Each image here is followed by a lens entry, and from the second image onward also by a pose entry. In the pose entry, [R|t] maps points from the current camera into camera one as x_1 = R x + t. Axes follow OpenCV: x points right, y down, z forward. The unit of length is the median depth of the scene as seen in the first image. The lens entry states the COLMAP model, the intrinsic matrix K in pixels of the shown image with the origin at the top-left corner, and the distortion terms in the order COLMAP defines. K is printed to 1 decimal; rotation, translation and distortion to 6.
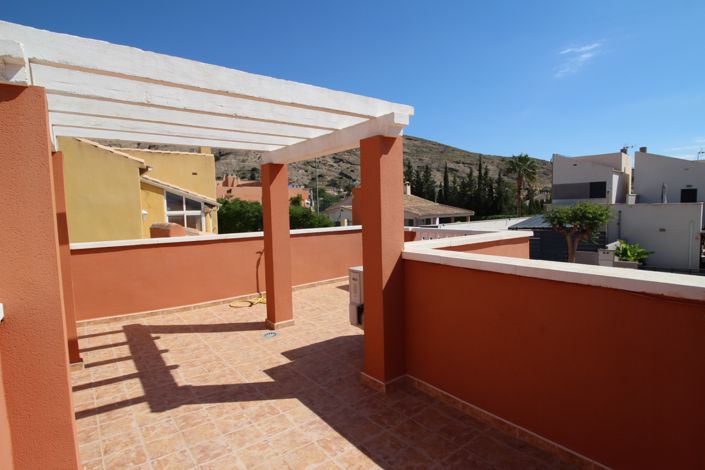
lens RADIAL K [[372.4, 0, 355.9], [0, 372.4, 234.8], [0, 0, 1]] dist [-0.010596, -0.000222]
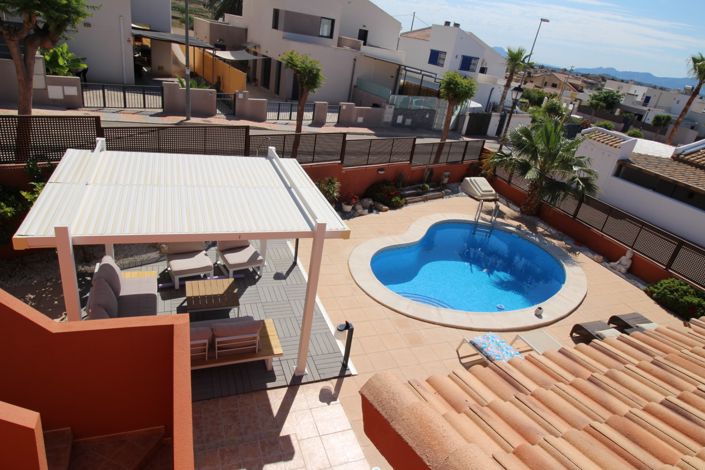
lens RADIAL K [[436.3, 0, 356.9], [0, 436.3, 232.0], [0, 0, 1]] dist [0.000546, 0.000171]
pose [[0.255134, -0.345871, 0.902929, 0.353878], [-0.098231, 0.919730, 0.380063, -0.102535], [-0.961903, -0.185662, 0.200680, 1.569598]]
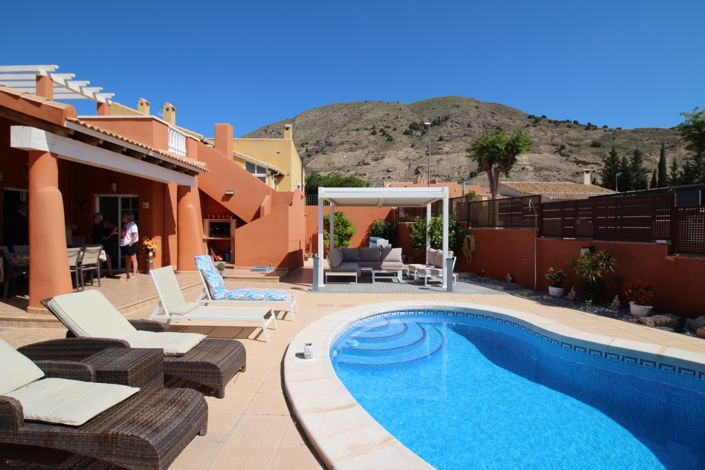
lens RADIAL K [[381.9, 0, 352.3], [0, 381.9, 231.4], [0, 0, 1]] dist [0.001176, -0.007822]
pose [[0.772722, 0.036493, -0.633694, 3.447325], [-0.073902, 0.996729, -0.032716, 0.786662], [0.630427, 0.072111, 0.772892, 0.169492]]
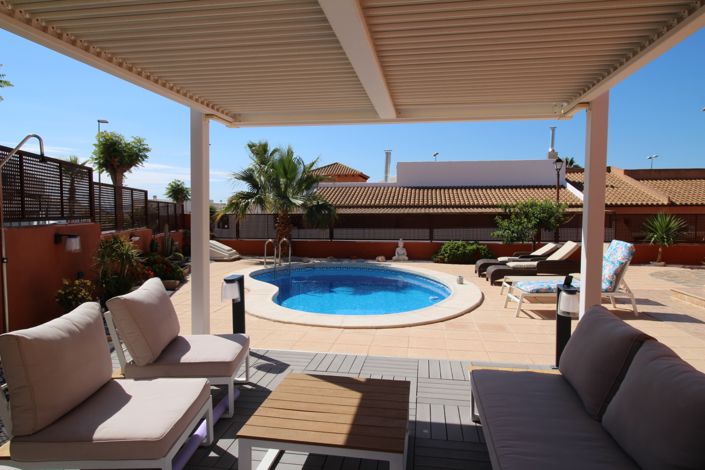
lens RADIAL K [[436.3, 0, 358.9], [0, 436.3, 238.1], [0, 0, 1]] dist [0.000546, 0.000171]
pose [[-0.698274, -0.020326, 0.715542, 1.370051], [0.068448, 0.993121, 0.095007, 0.642995], [-0.712550, 0.115318, -0.692079, 2.934254]]
